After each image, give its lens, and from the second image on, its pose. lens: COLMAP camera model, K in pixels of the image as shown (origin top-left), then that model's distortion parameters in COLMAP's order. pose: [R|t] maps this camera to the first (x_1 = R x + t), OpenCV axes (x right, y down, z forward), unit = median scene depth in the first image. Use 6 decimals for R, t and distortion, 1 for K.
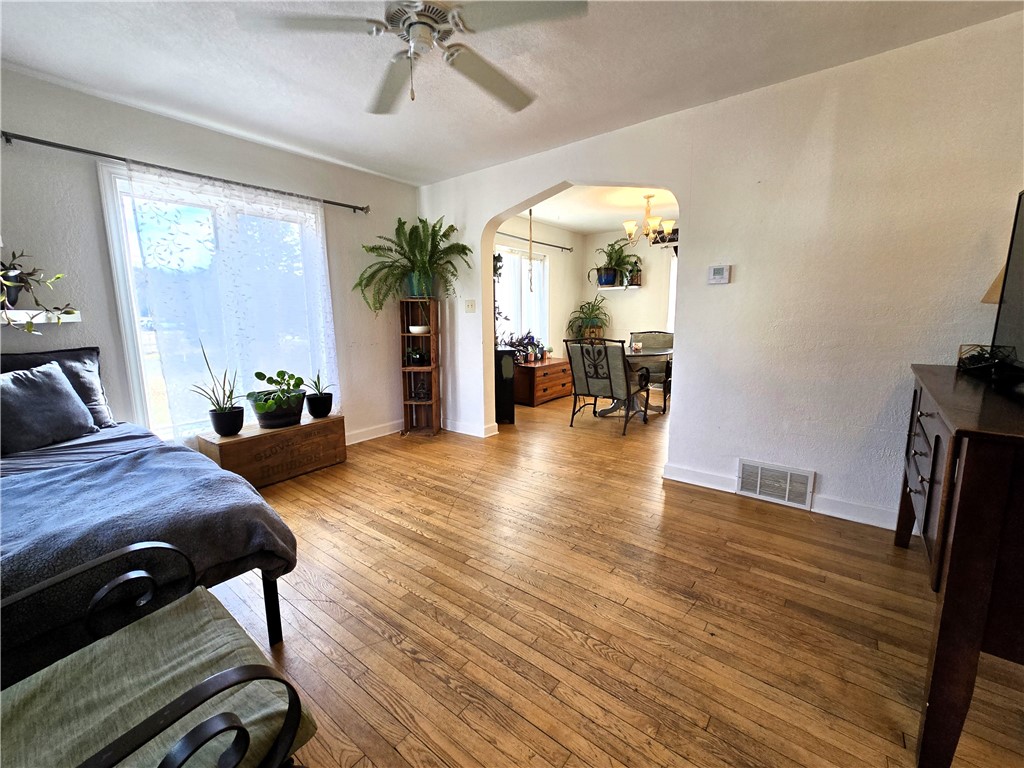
lens RADIAL K [[422.3, 0, 511.7], [0, 422.3, 382.4], [0, 0, 1]] dist [-0.004586, 0.001135]
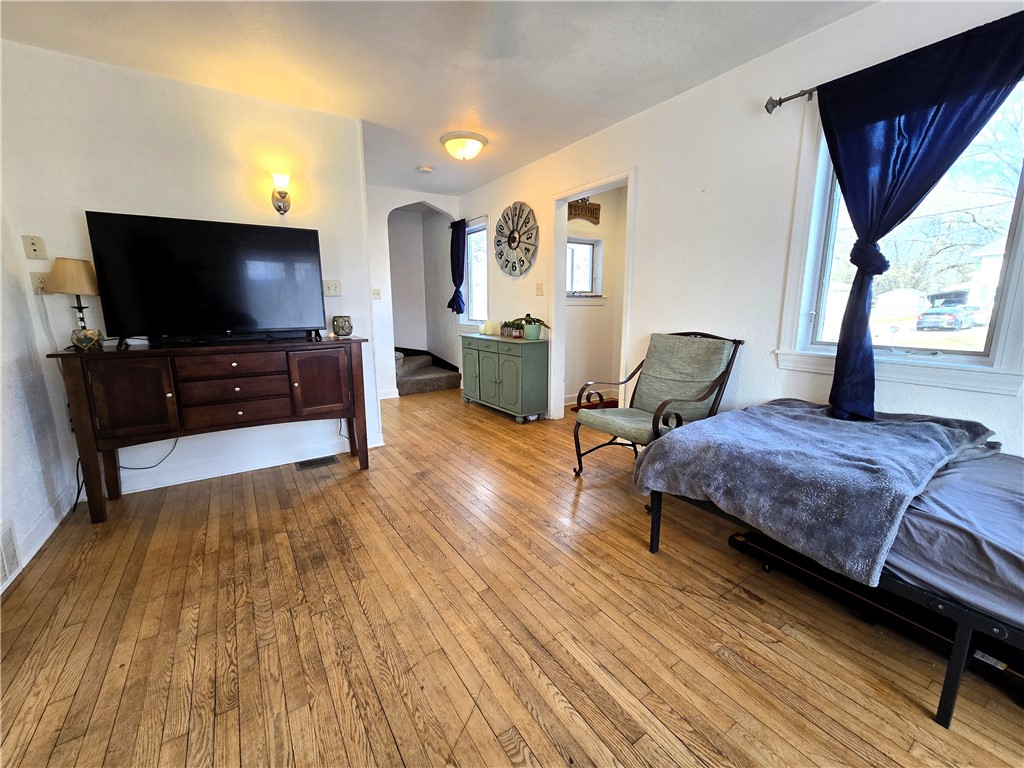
lens RADIAL K [[422.3, 0, 507.4], [0, 422.3, 382.6], [0, 0, 1]] dist [-0.004586, 0.001135]
pose [[-0.944370, -0.050422, 0.324996, -0.341281], [0.062857, 0.942291, 0.328842, -0.204272], [-0.322821, 0.330977, -0.886702, 1.355087]]
